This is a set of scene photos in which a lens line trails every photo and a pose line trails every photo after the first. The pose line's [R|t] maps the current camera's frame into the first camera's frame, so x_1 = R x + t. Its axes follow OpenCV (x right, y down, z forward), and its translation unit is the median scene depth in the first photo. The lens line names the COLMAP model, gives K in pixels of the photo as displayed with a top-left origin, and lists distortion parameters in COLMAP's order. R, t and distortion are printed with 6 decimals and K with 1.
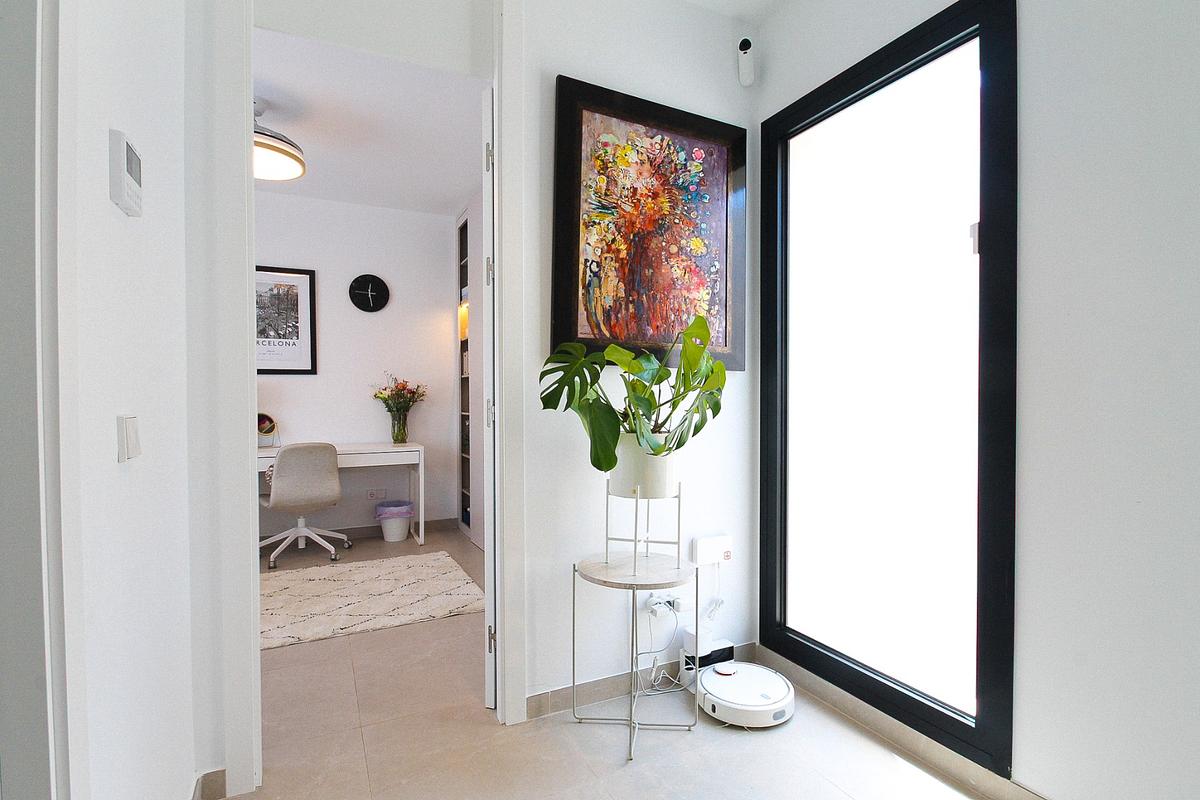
lens RADIAL K [[577.0, 0, 600.3], [0, 577.0, 402.9], [0, 0, 1]] dist [-0.002916, -0.003299]
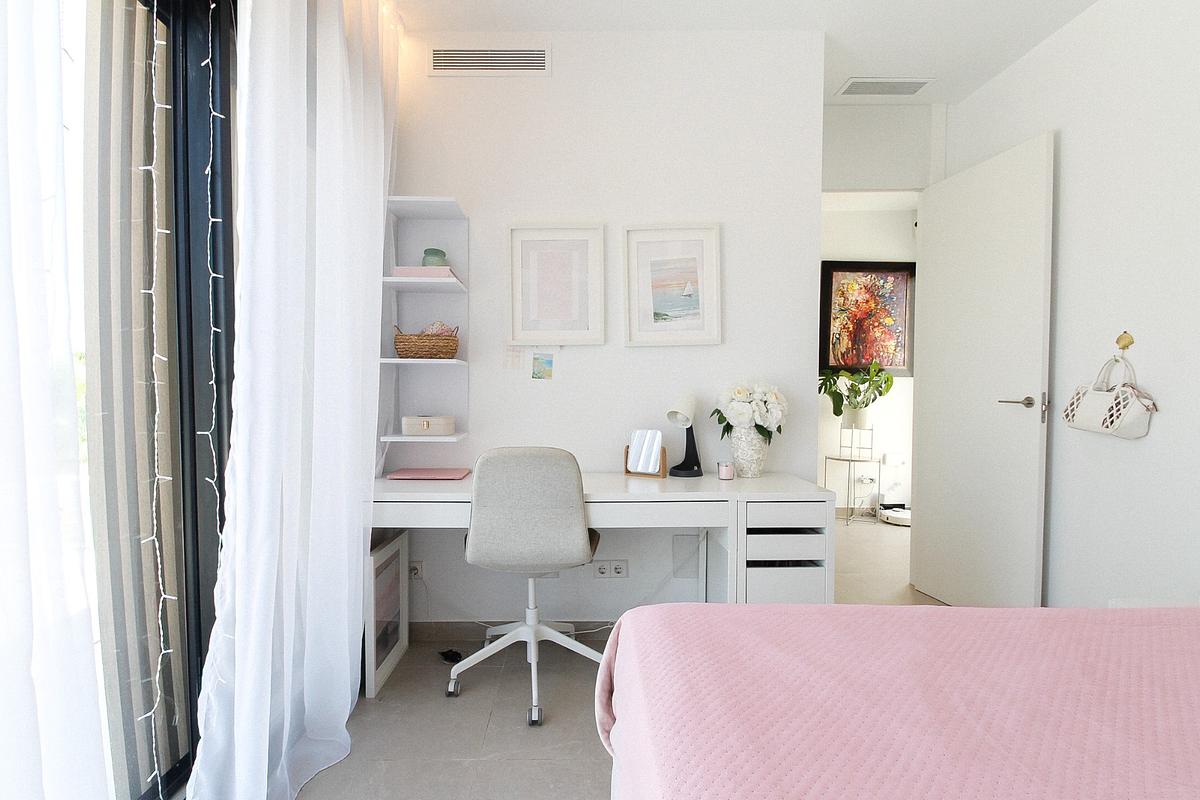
lens RADIAL K [[577.0, 0, 578.4], [0, 577.0, 416.3], [0, 0, 1]] dist [-0.002916, -0.003299]
pose [[0.895900, 0.018170, -0.443883, 0.092812], [-0.003326, 0.999410, 0.034196, 0.022339], [0.444242, -0.029160, 0.895432, -1.600551]]
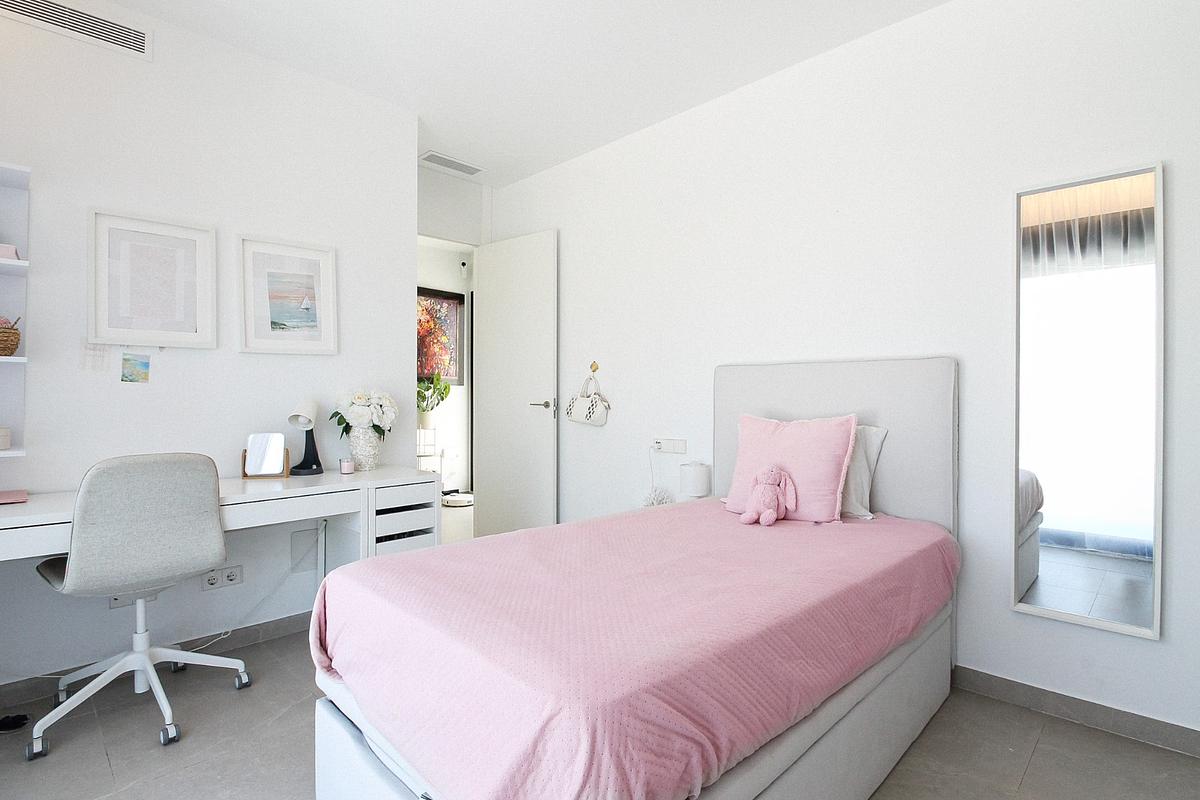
lens RADIAL K [[577.0, 0, 588.4], [0, 577.0, 399.3], [0, 0, 1]] dist [-0.002916, -0.003299]
pose [[0.950120, 0.001649, 0.311879, -0.035338], [0.000280, 0.999981, -0.006139, 0.025170], [-0.311883, 0.005920, 0.950102, -1.857008]]
